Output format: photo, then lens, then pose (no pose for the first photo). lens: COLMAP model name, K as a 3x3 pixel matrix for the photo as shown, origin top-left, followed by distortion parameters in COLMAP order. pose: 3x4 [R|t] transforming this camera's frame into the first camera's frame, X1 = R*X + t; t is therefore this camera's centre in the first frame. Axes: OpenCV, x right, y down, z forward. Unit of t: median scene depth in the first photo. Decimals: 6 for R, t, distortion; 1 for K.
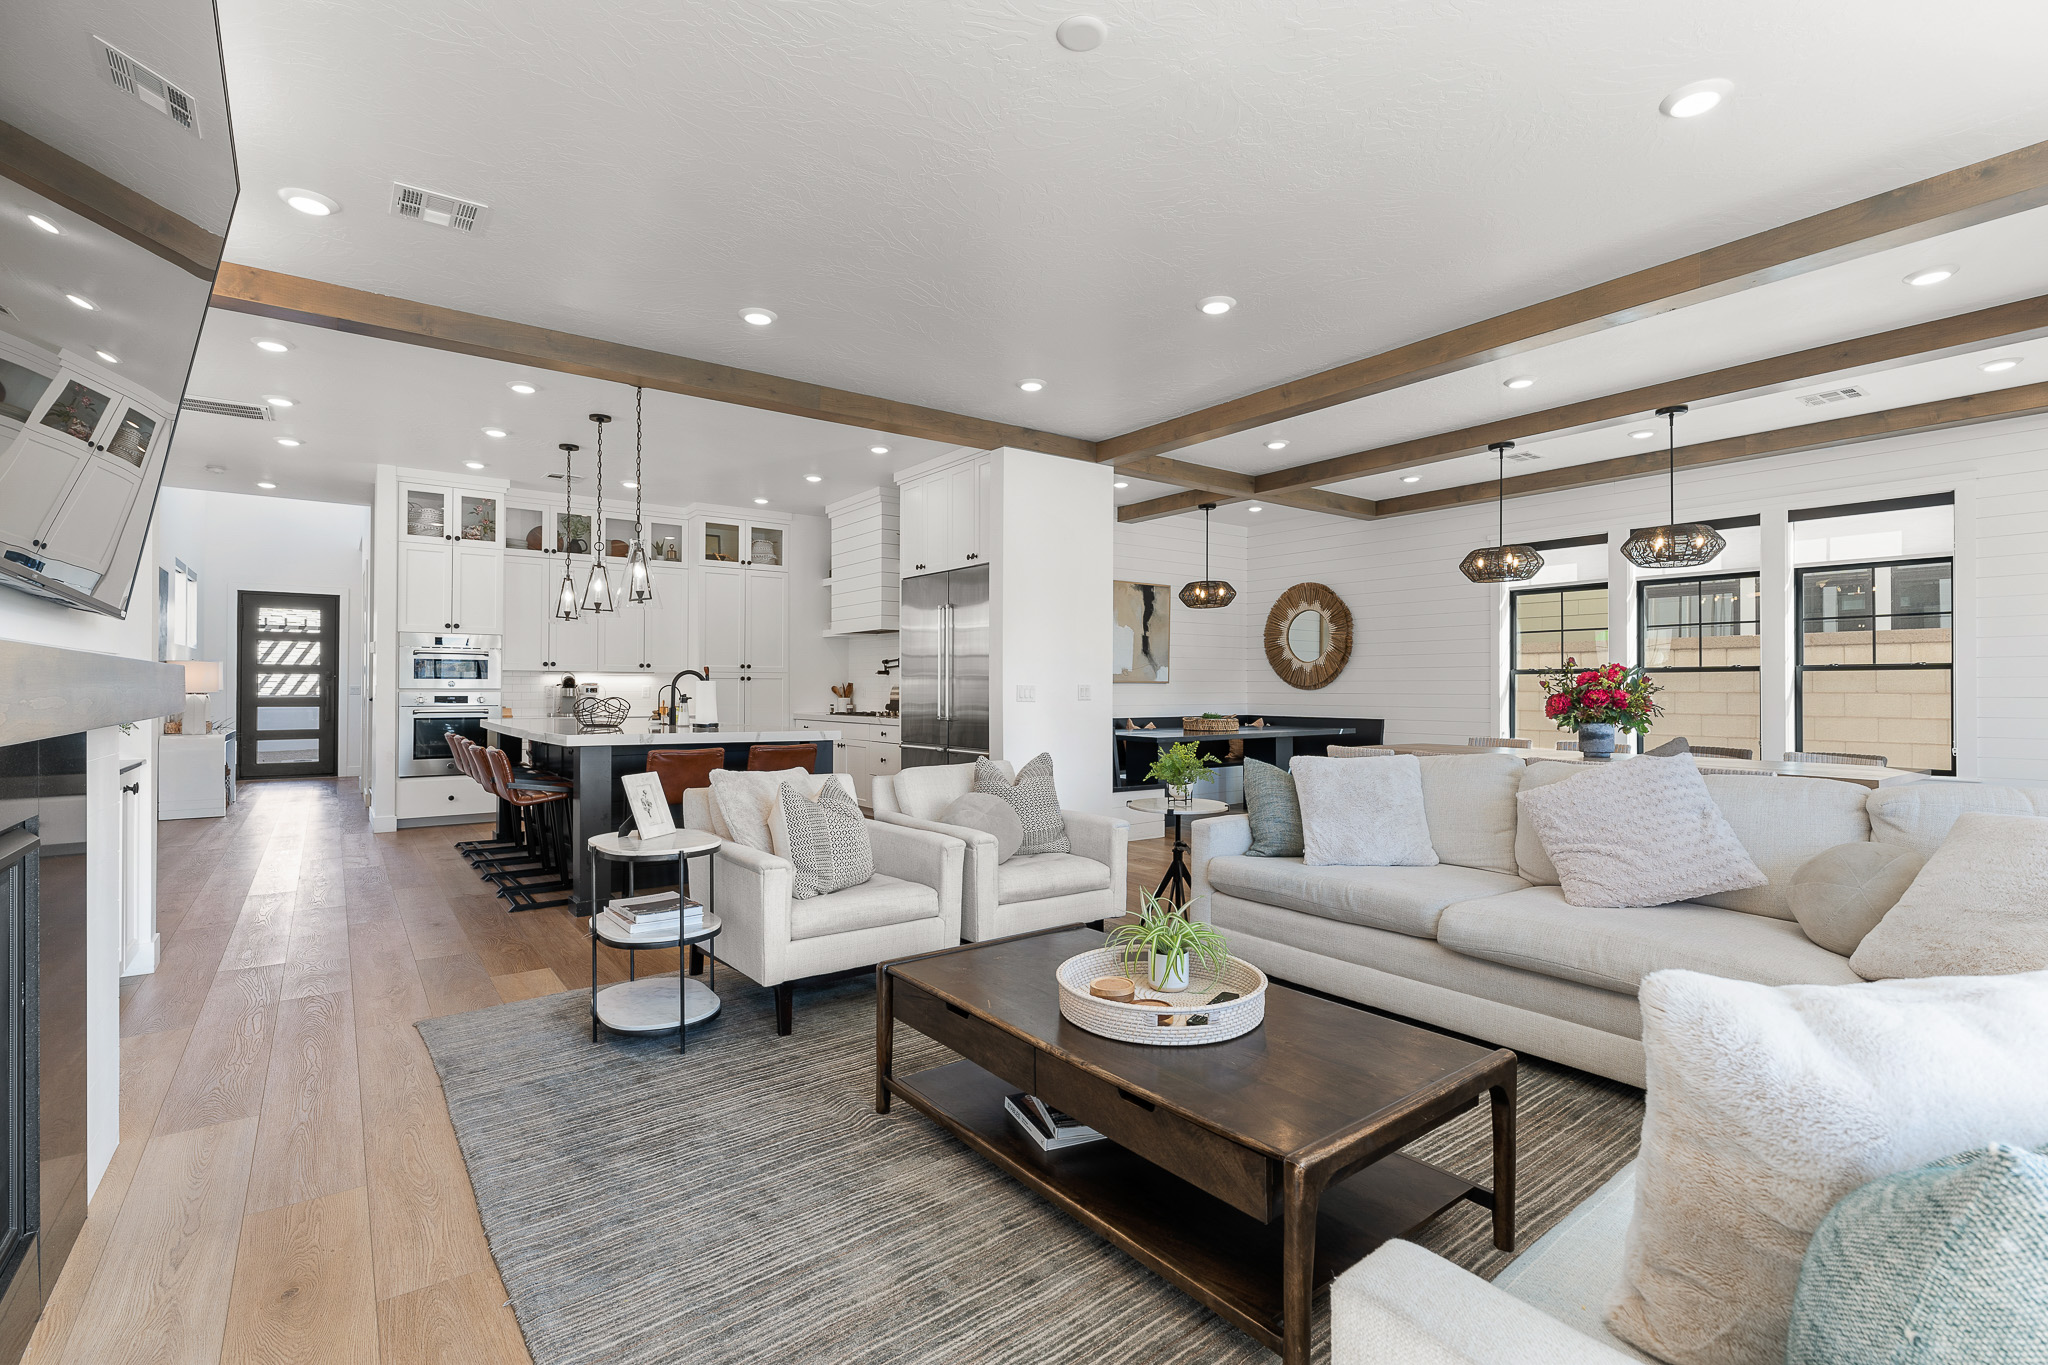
lens RADIAL K [[922.6, 0, 1025.6], [0, 922.6, 685.3], [0, 0, 1]] dist [0.000012, 0.000038]
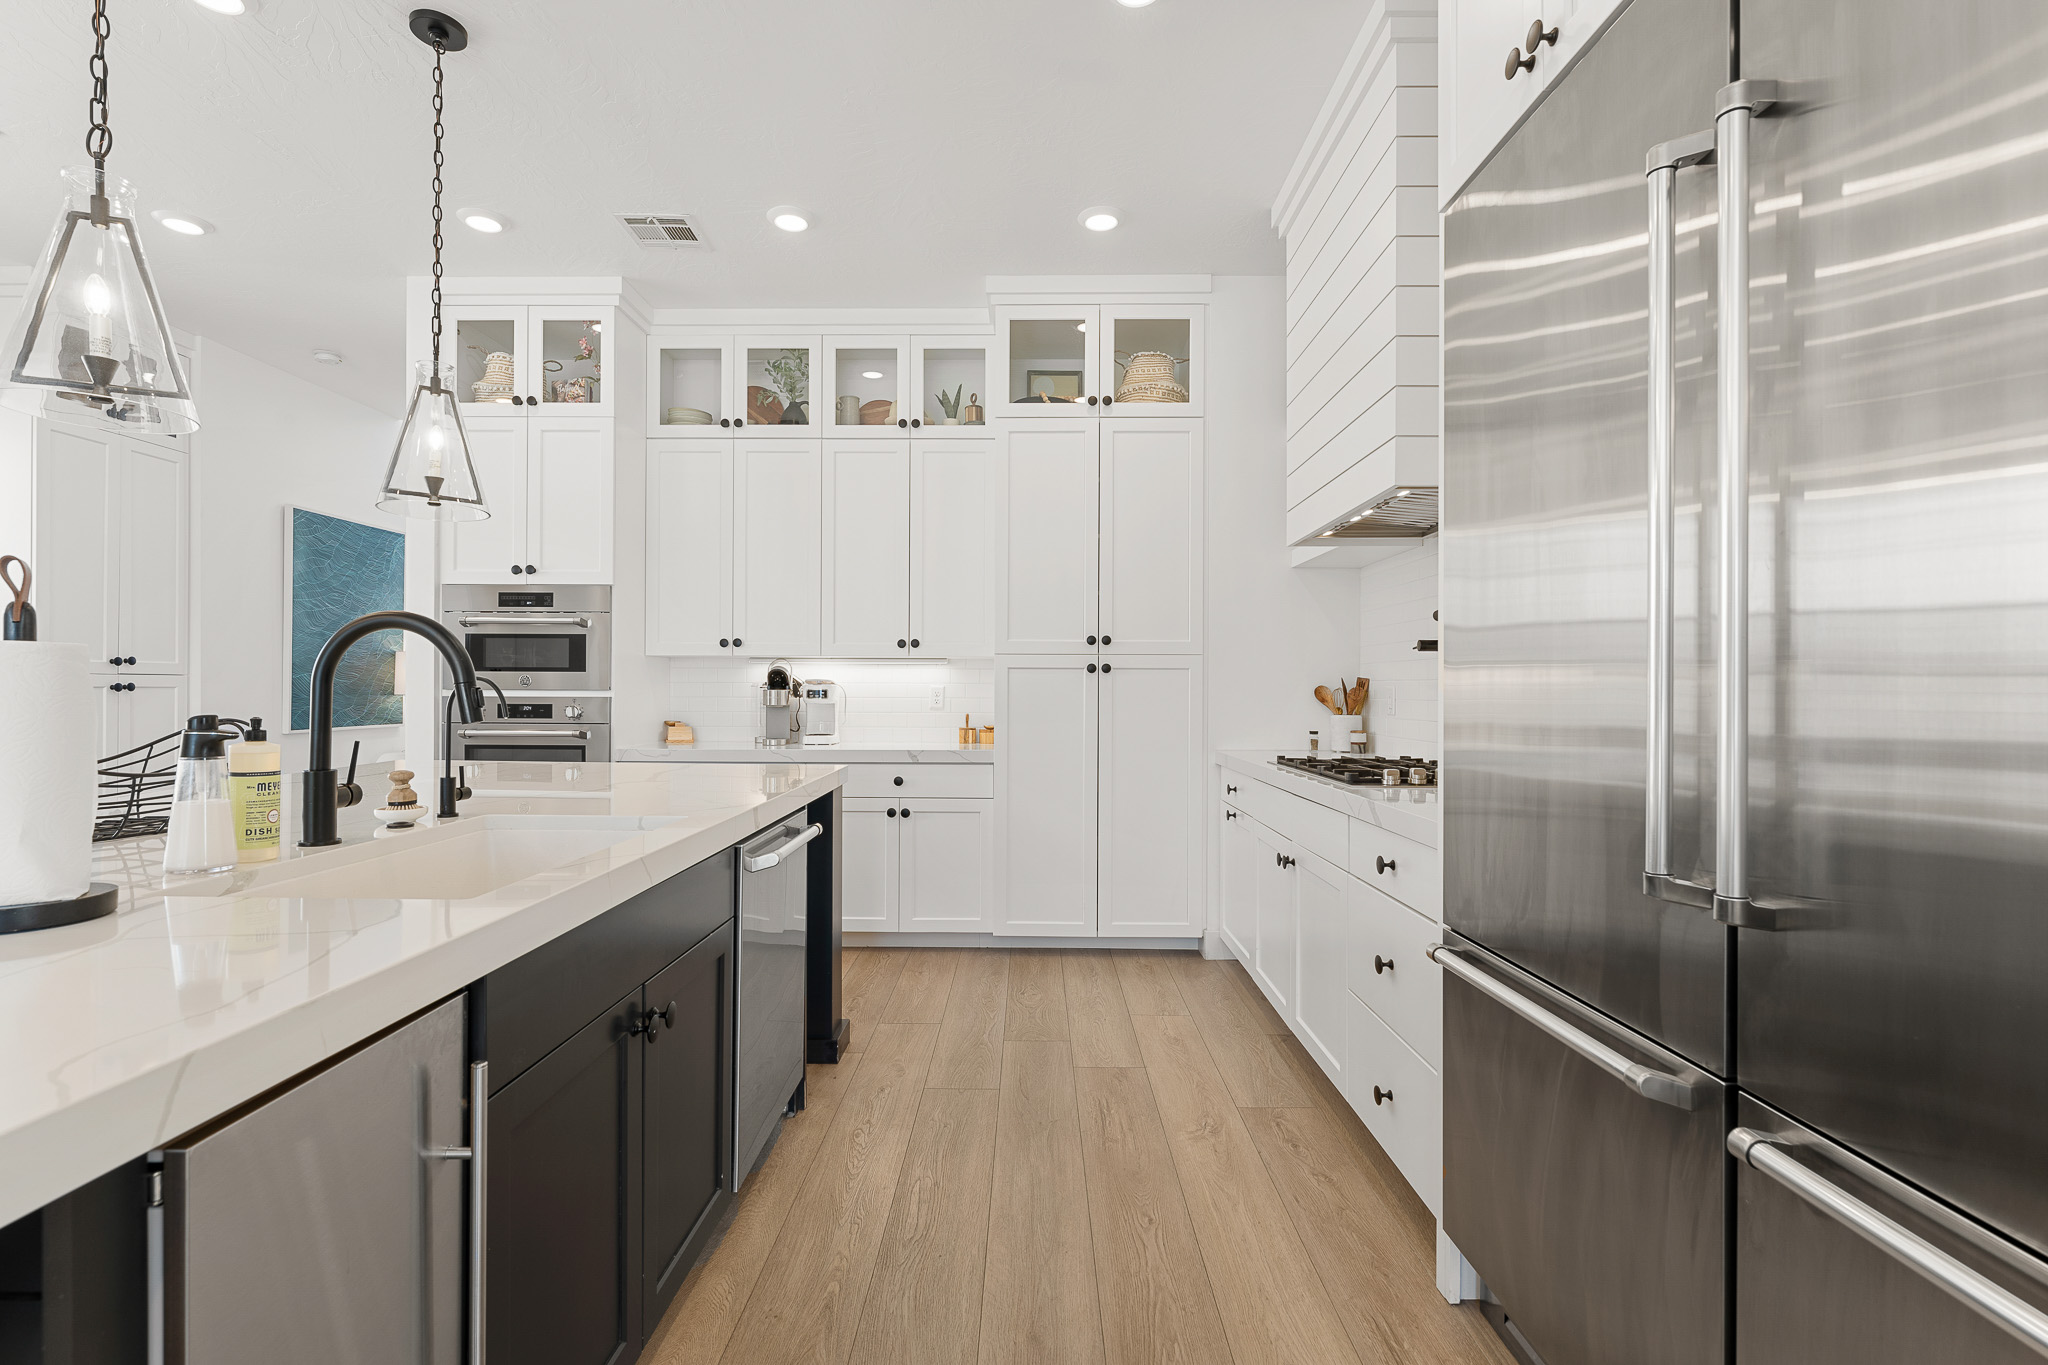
lens RADIAL K [[922.6, 0, 1022.1], [0, 922.6, 679.3], [0, 0, 1]] dist [0.000012, 0.000038]
pose [[0.790480, -0.000718, -0.612487, -0.067187], [0.000920, 1.000000, 0.000016, -0.002279], [0.612487, -0.000576, 0.790481, 0.642194]]
